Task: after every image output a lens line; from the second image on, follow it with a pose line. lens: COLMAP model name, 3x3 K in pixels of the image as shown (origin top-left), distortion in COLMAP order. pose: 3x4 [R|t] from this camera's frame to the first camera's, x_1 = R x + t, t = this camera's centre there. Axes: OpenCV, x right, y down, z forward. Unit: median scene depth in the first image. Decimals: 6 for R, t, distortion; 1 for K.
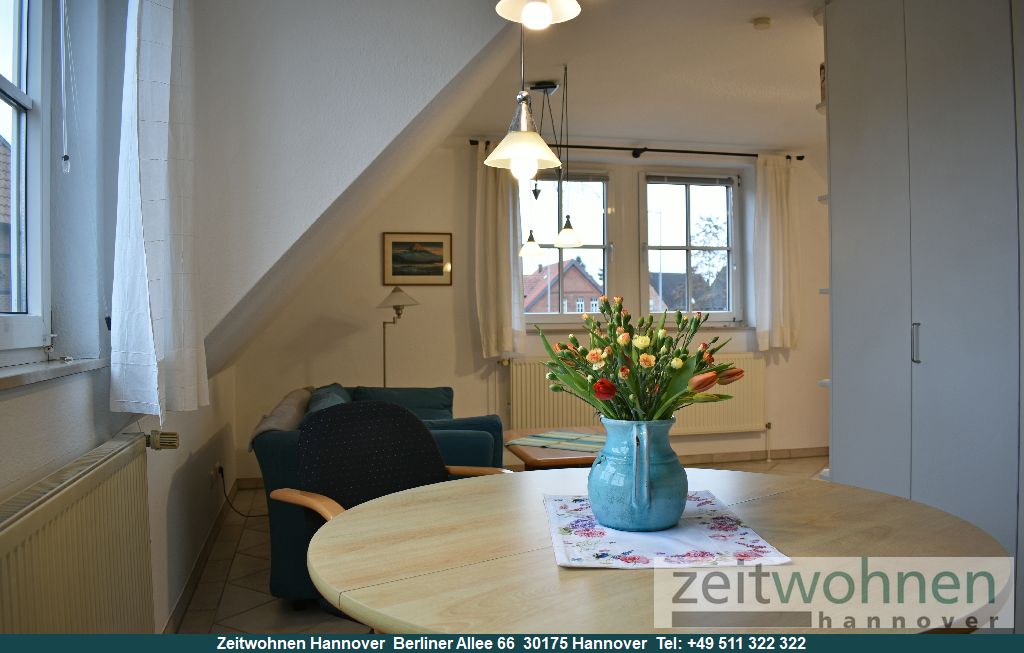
lens RADIAL K [[848.9, 0, 512.4], [0, 848.9, 354.7], [0, 0, 1]] dist [-0.131823, 0.067445]
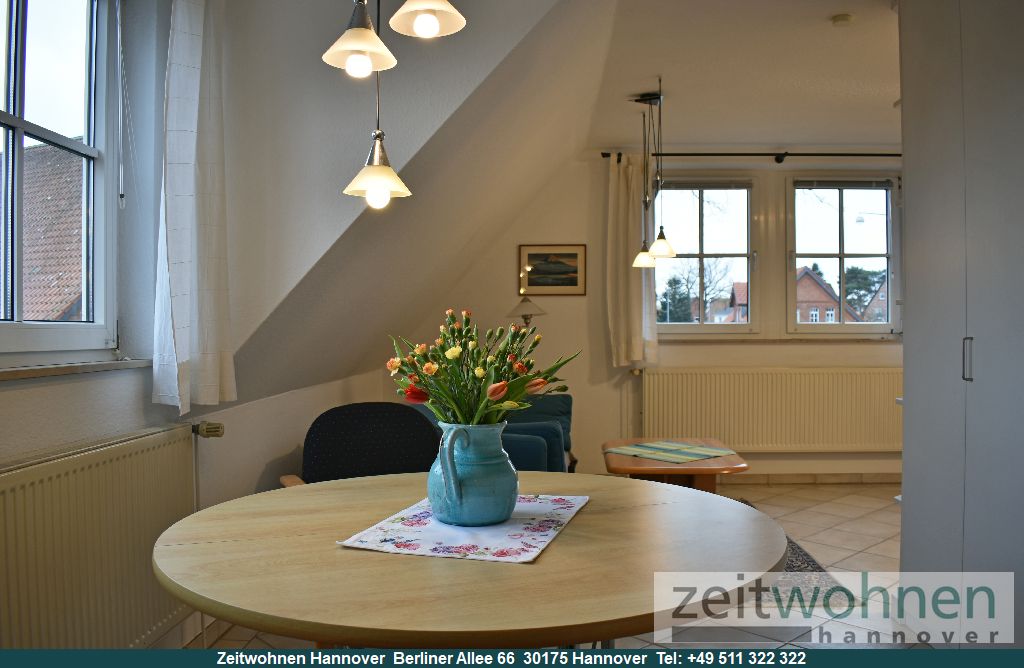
lens RADIAL K [[843.8, 0, 478.1], [0, 843.8, 357.0], [0, 0, 1]] dist [-0.110772, 0.011904]
pose [[0.954504, 0.017271, -0.297697, 0.111085], [-0.019332, 0.999805, -0.003979, -0.001053], [0.297570, 0.009553, 0.954652, -0.007978]]
